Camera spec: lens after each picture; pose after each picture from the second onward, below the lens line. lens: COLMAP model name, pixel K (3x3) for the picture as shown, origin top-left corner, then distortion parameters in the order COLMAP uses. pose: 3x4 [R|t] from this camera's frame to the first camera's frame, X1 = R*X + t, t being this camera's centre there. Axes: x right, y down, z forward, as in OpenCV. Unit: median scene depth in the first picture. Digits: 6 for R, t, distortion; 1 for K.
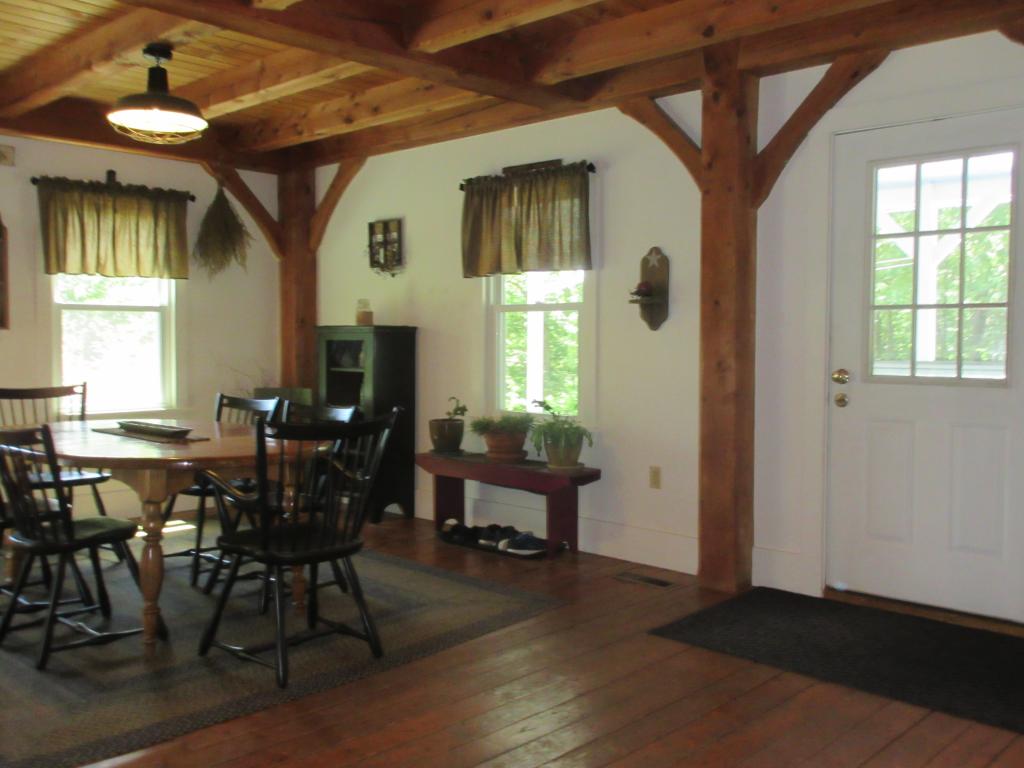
lens RADIAL K [[973.6, 0, 512.0], [0, 973.6, 384.0], [0, 0, 1]] dist [0.004752, 0.017235]
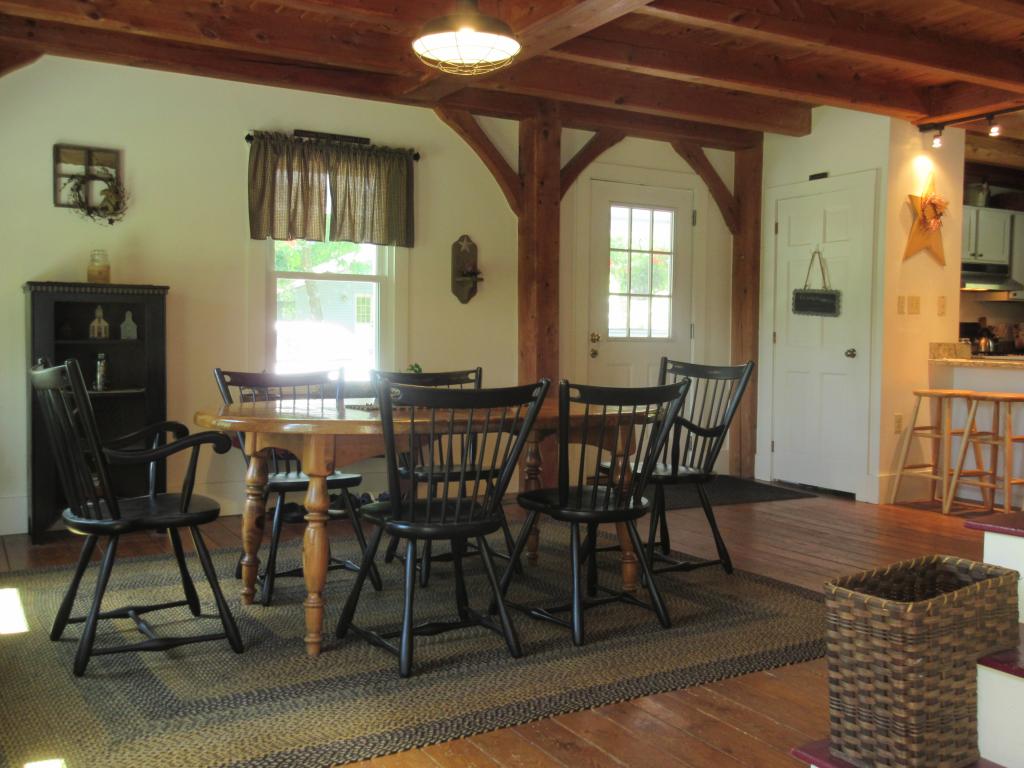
lens RADIAL K [[973.6, 0, 512.0], [0, 973.6, 384.0], [0, 0, 1]] dist [0.004752, 0.017235]
pose [[0.274054, -0.047129, 0.960559, -1.046086], [0.037045, 0.998575, 0.038425, 0.000912], [-0.961000, 0.025053, 0.275410, 0.629383]]
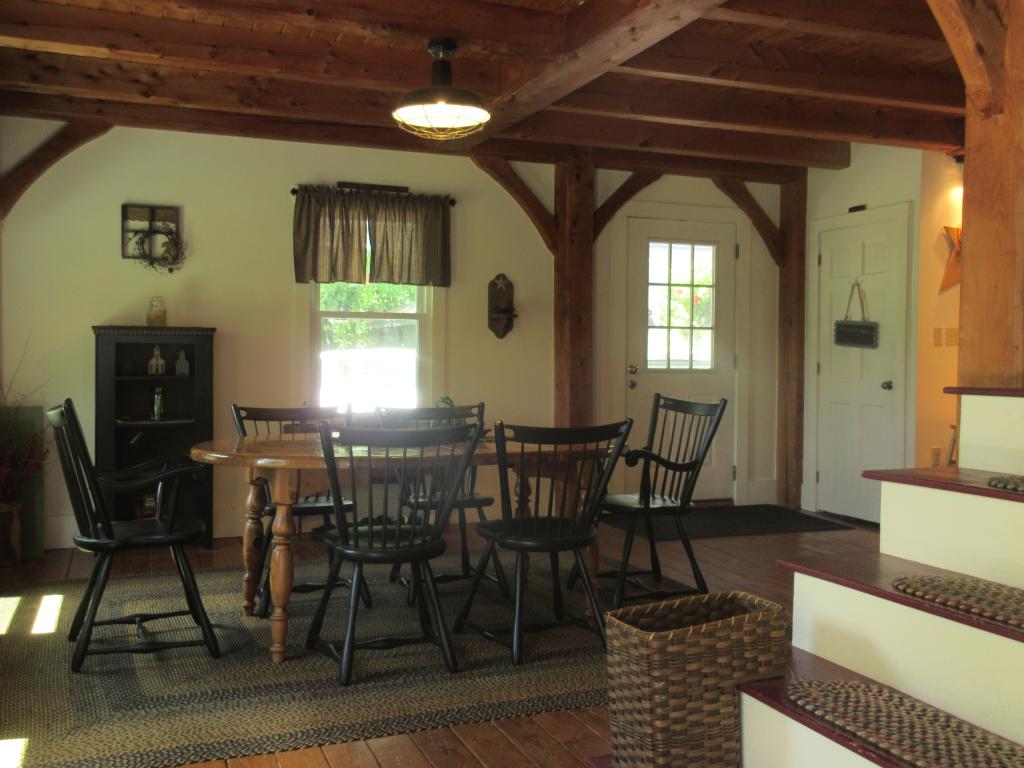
lens RADIAL K [[973.6, 0, 512.0], [0, 973.6, 384.0], [0, 0, 1]] dist [0.004752, 0.017235]
pose [[0.408171, -0.027531, 0.912490, -1.059572], [0.038320, 0.999181, 0.013006, -0.011211], [-0.912101, 0.029658, 0.408892, 0.475630]]
